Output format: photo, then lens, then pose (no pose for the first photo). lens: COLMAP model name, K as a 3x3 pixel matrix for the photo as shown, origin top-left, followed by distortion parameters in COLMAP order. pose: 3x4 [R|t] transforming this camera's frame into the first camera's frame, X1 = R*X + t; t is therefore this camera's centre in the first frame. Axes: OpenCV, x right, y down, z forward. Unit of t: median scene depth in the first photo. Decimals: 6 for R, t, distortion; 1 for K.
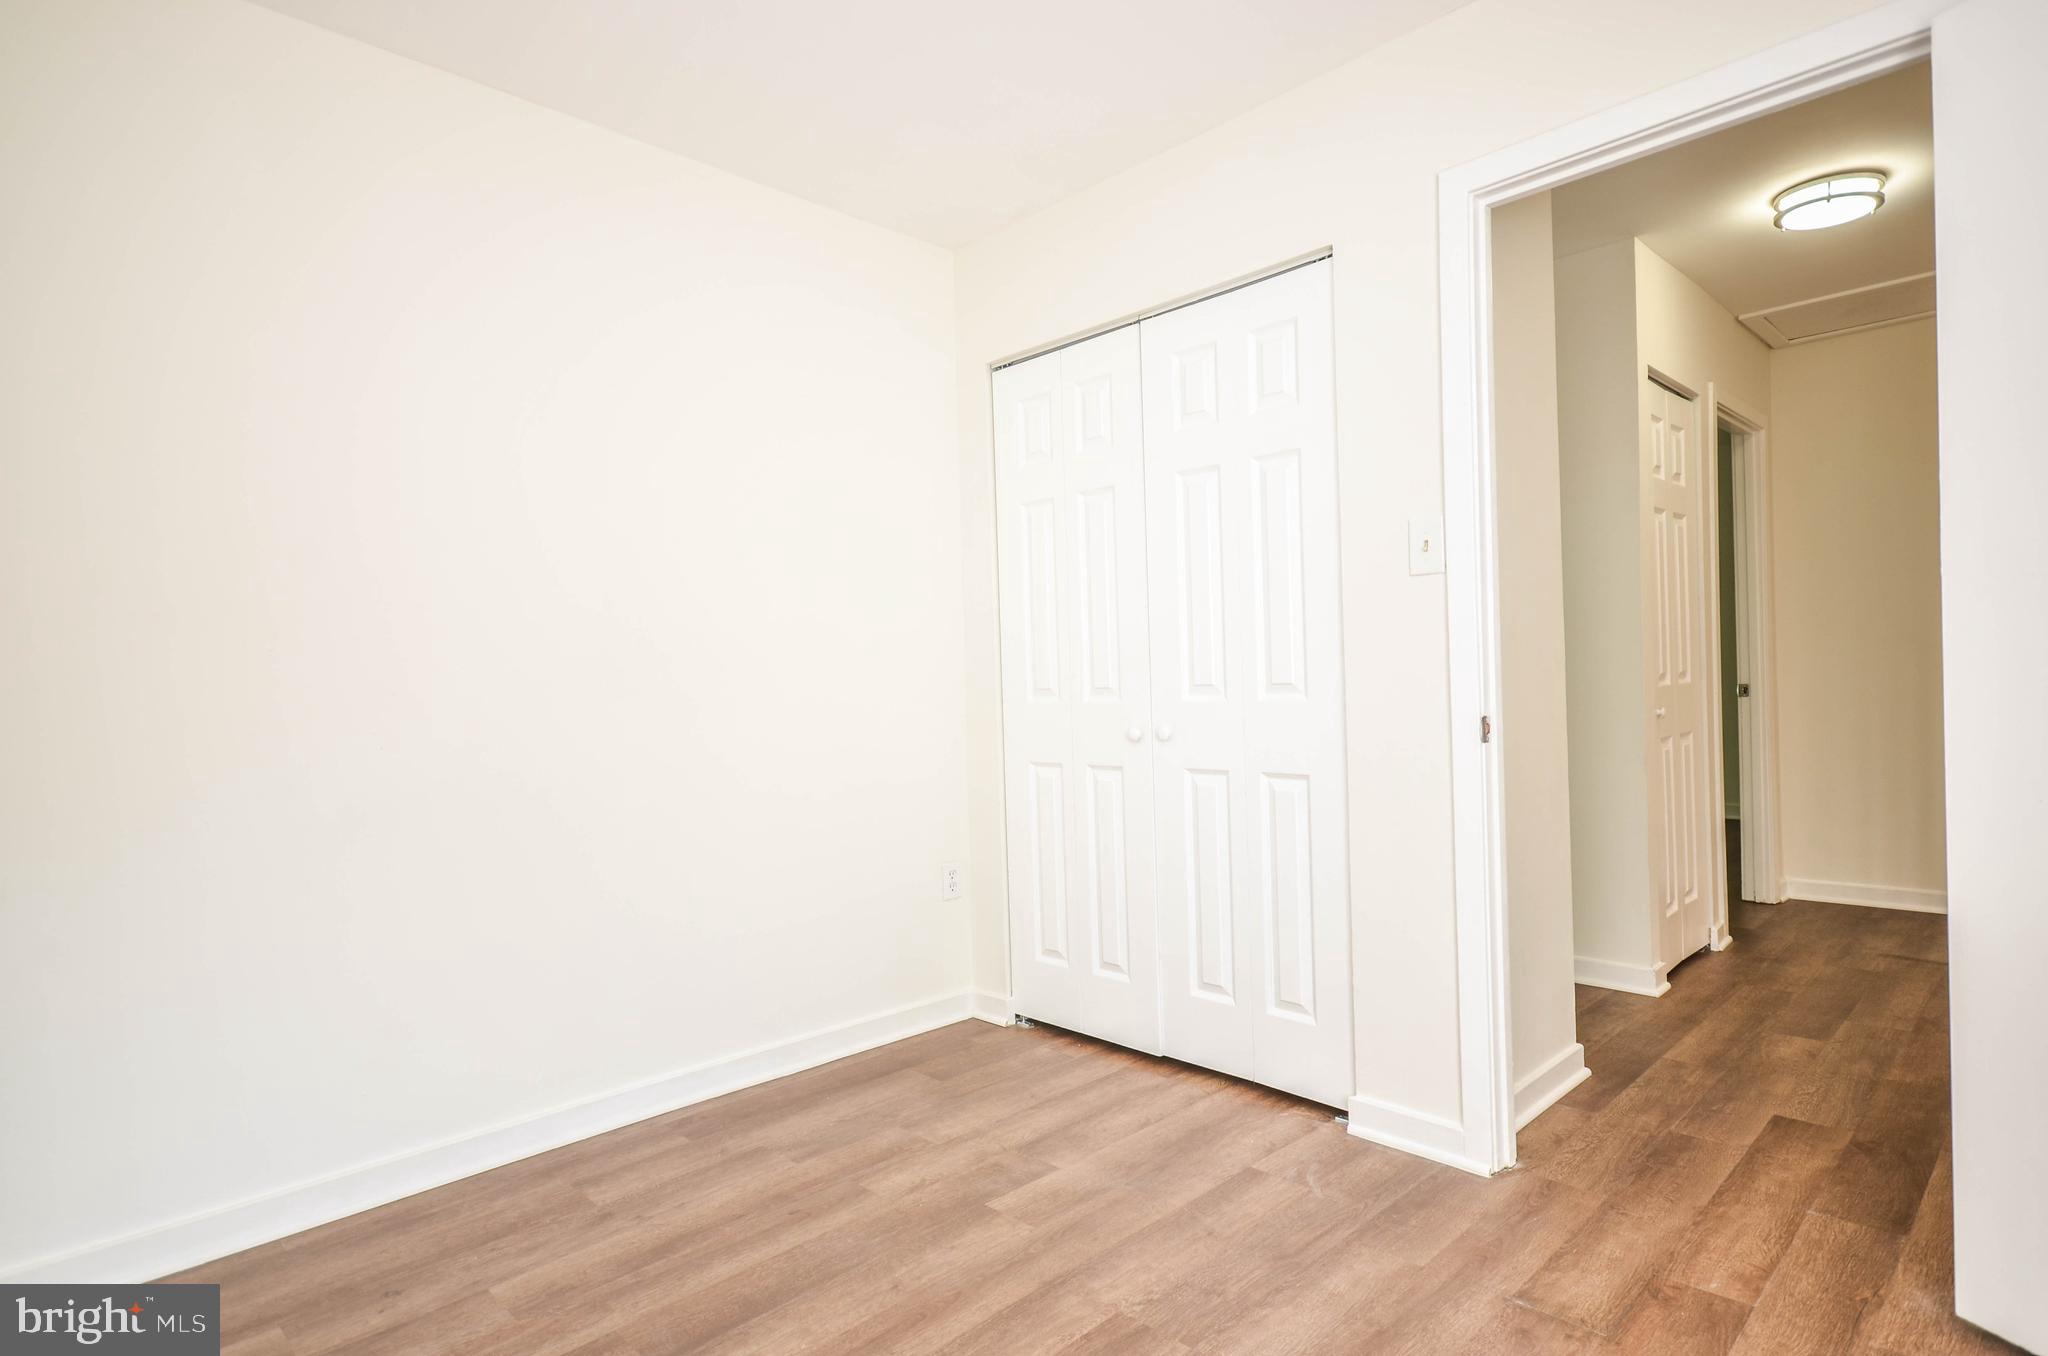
lens RADIAL K [[1113.1, 0, 1065.6], [0, 1113.1, 682.7], [0, 0, 1]] dist [0.005299, 0.000170]
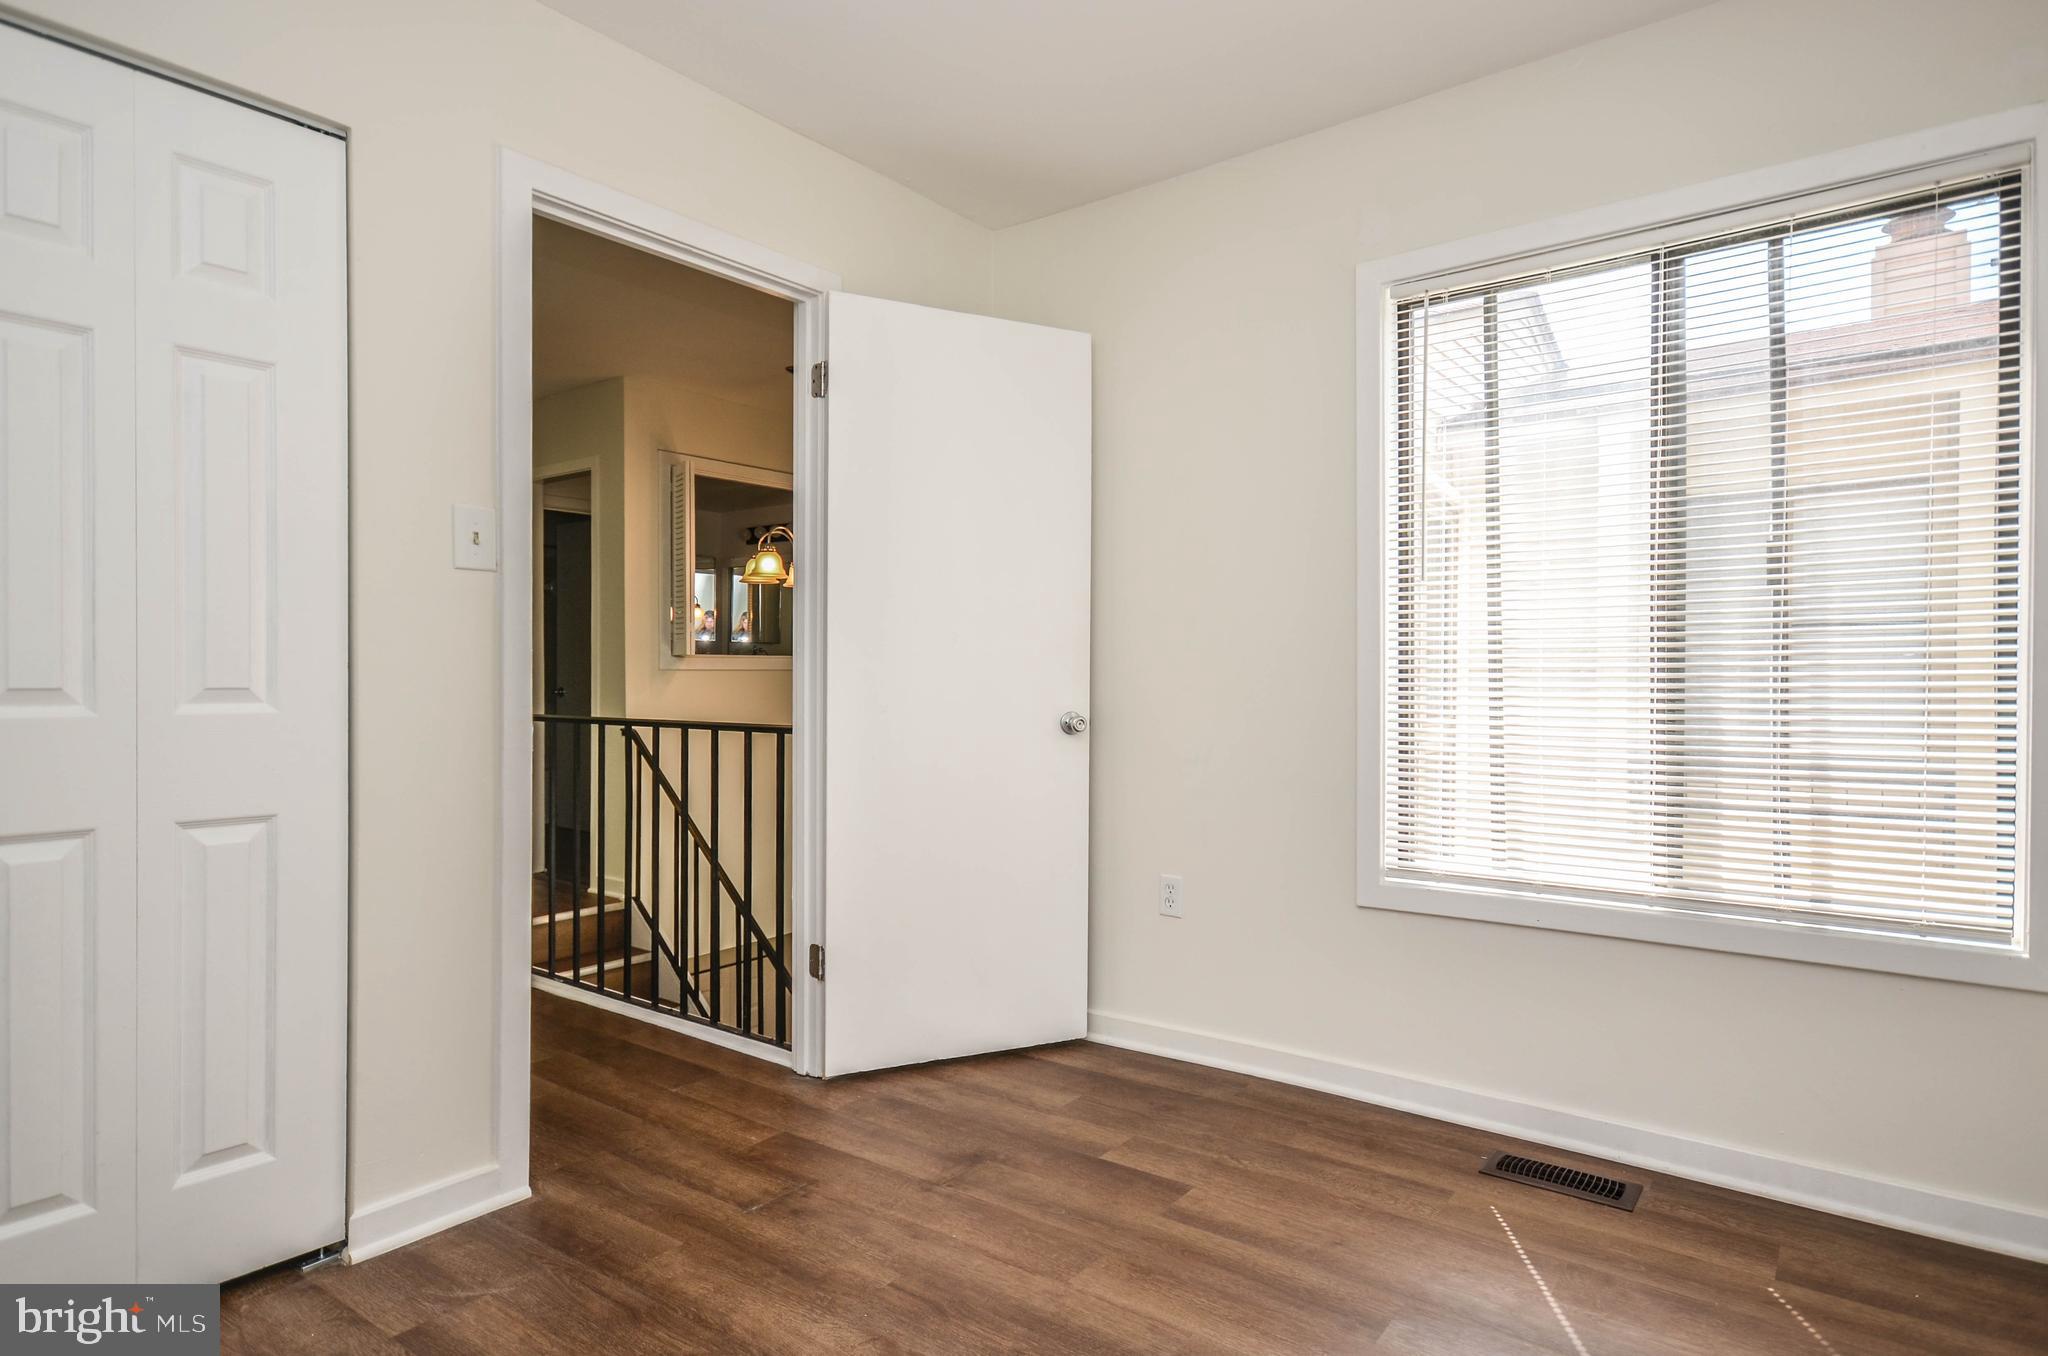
lens RADIAL K [[1113.1, 0, 1065.6], [0, 1113.1, 682.7], [0, 0, 1]] dist [0.005299, 0.000170]
pose [[-0.180447, 0.022365, 0.983330, -0.702427], [-0.000720, 0.999738, -0.022871, 0.014988], [-0.983584, -0.004835, -0.180384, 0.740022]]
